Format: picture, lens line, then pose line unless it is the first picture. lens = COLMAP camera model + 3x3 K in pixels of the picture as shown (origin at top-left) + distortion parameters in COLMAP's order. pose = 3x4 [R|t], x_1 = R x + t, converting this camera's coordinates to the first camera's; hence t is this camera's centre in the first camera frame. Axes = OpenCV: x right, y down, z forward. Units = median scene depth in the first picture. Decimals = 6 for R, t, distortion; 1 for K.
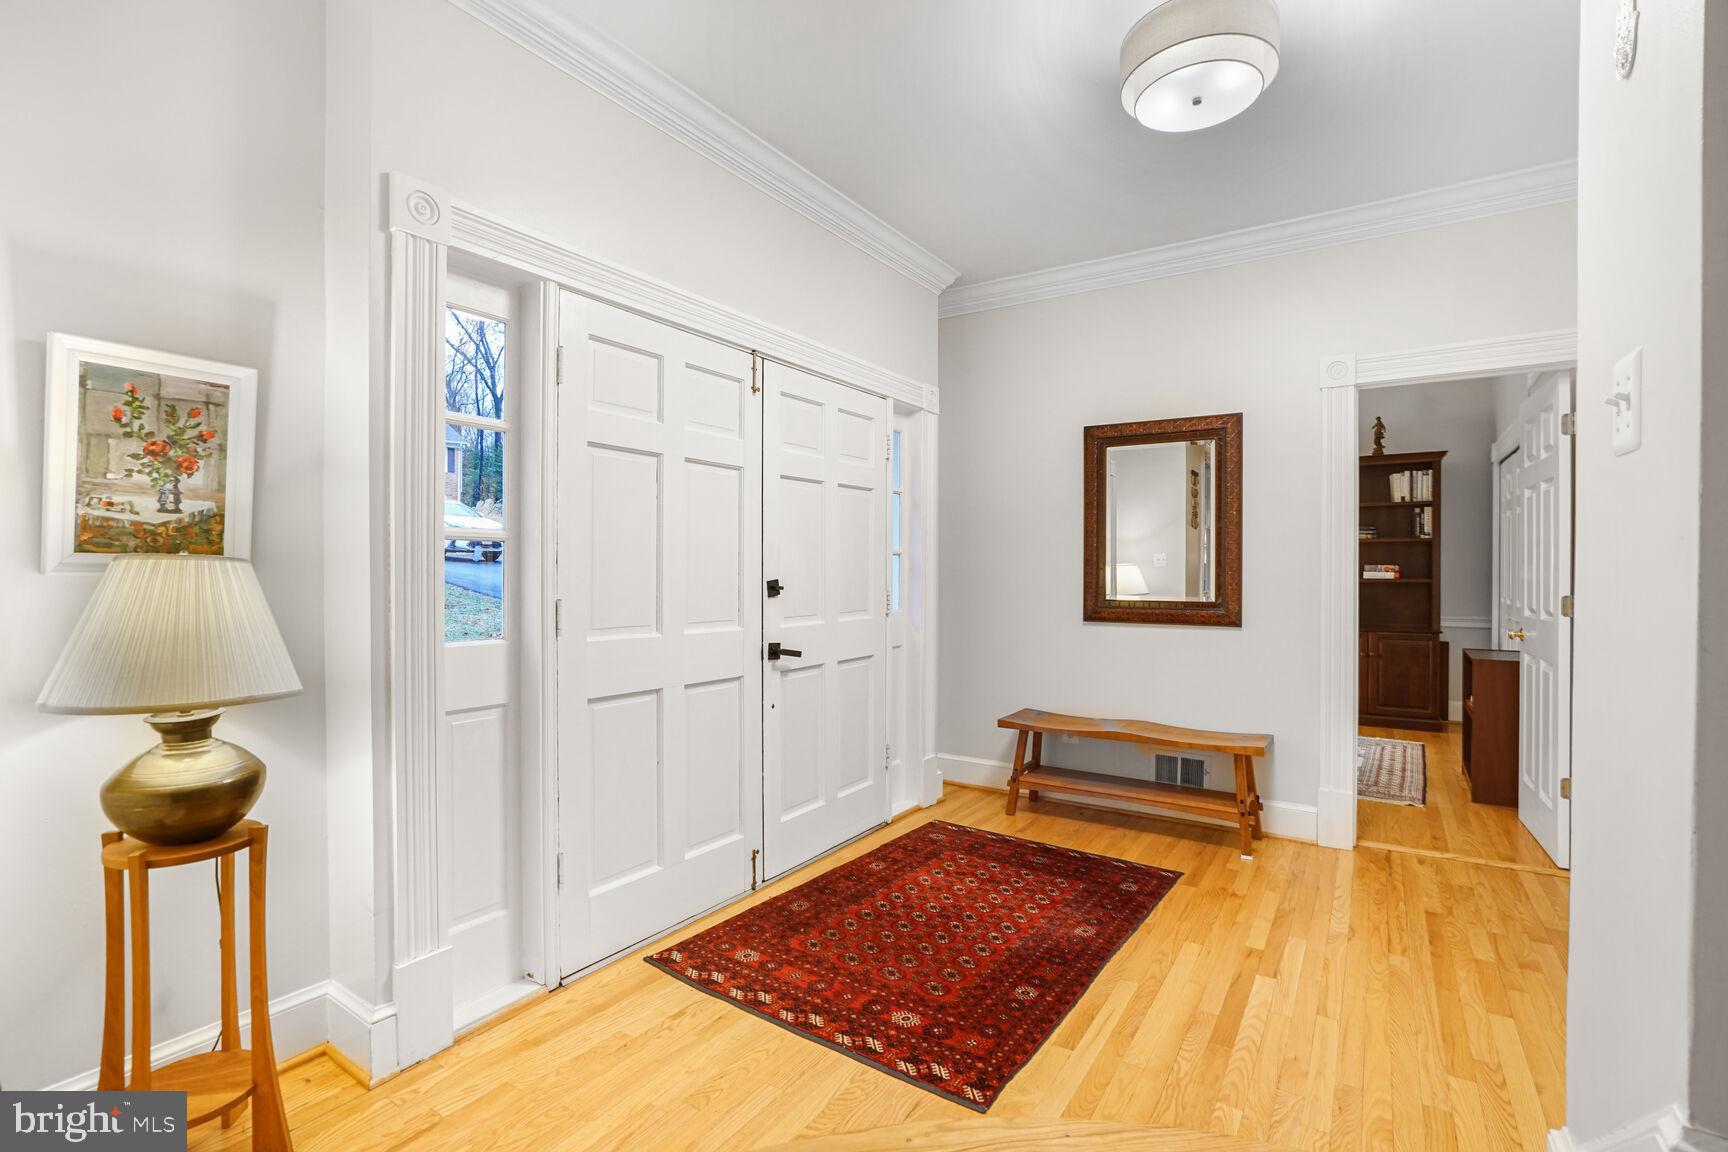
lens RADIAL K [[805.8, 0, 852.2], [0, 805.8, 568.0], [0, 0, 1]] dist [-0.036043, 0.013561]
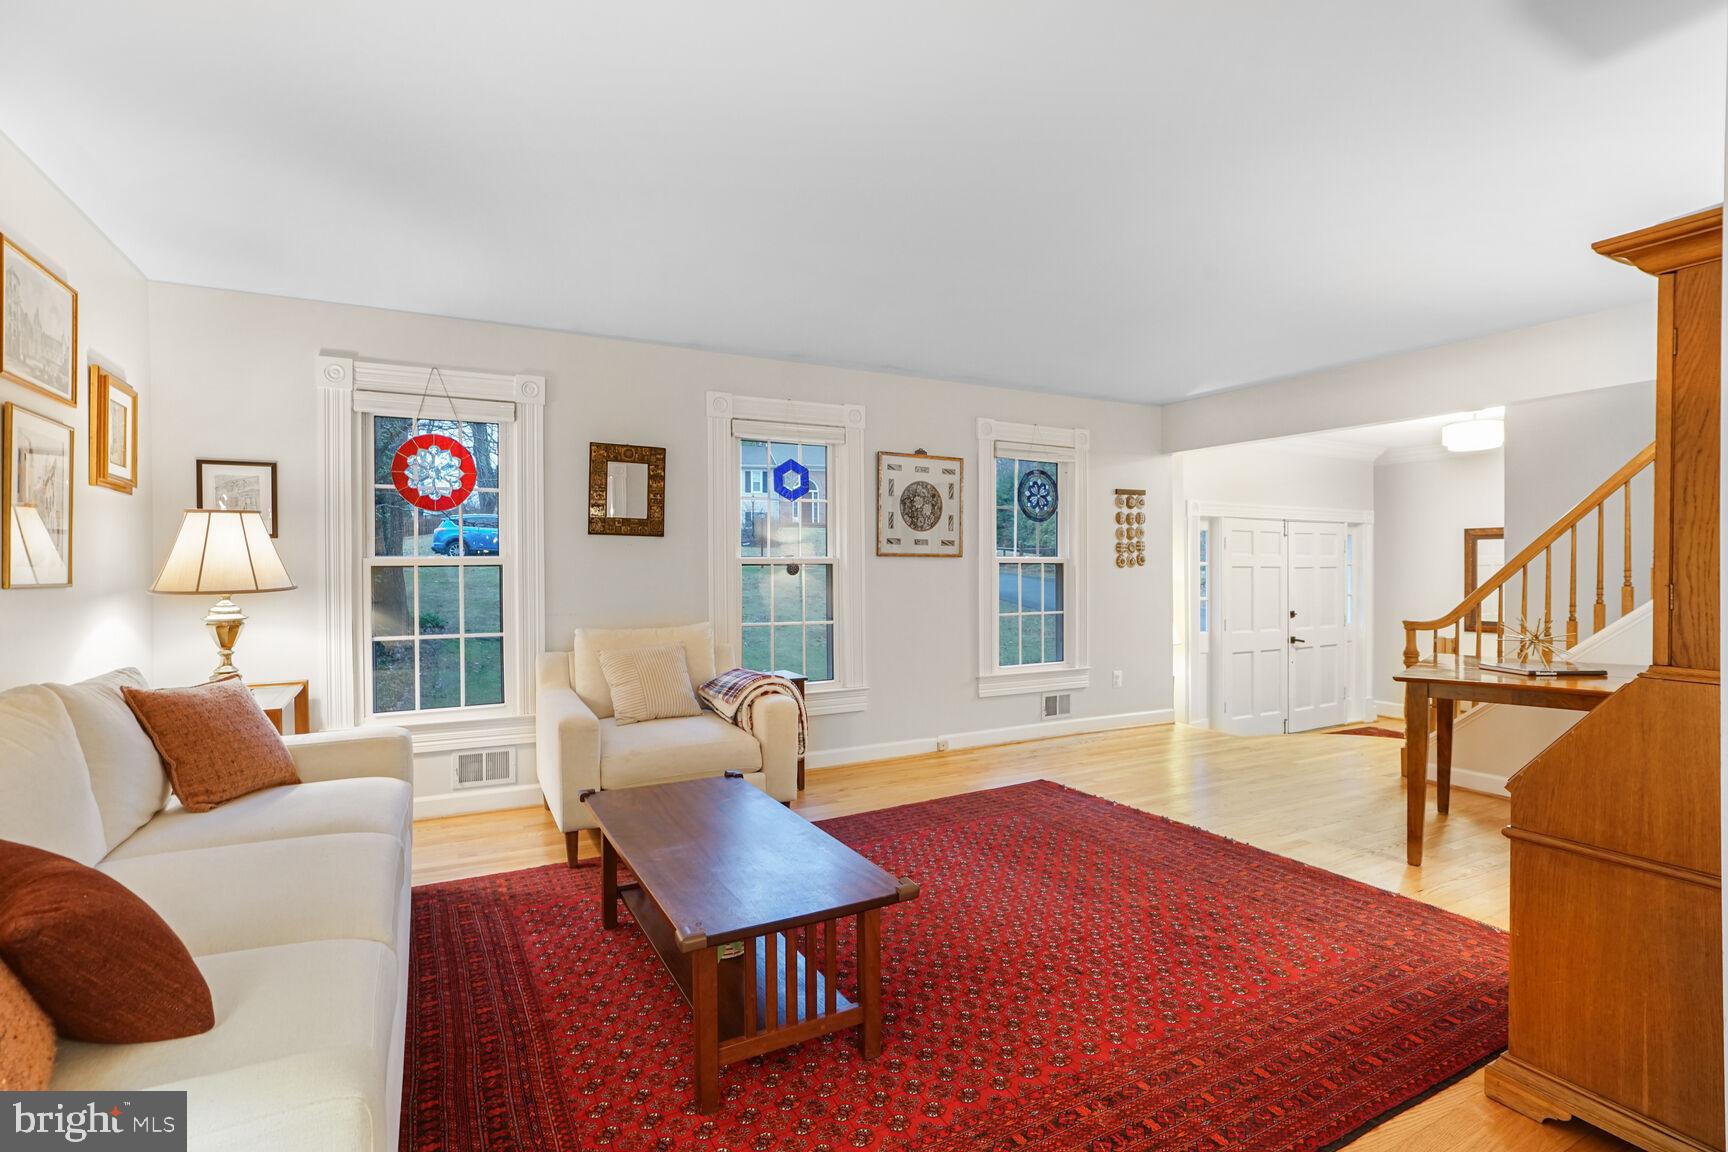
lens RADIAL K [[805.8, 0, 856.2], [0, 805.8, 577.1], [0, 0, 1]] dist [-0.036043, 0.013561]
pose [[0.882389, -0.003423, -0.470508, -0.134689], [0.008261, 0.999932, 0.008218, -0.126044], [0.470448, -0.011139, 0.882358, -1.877194]]
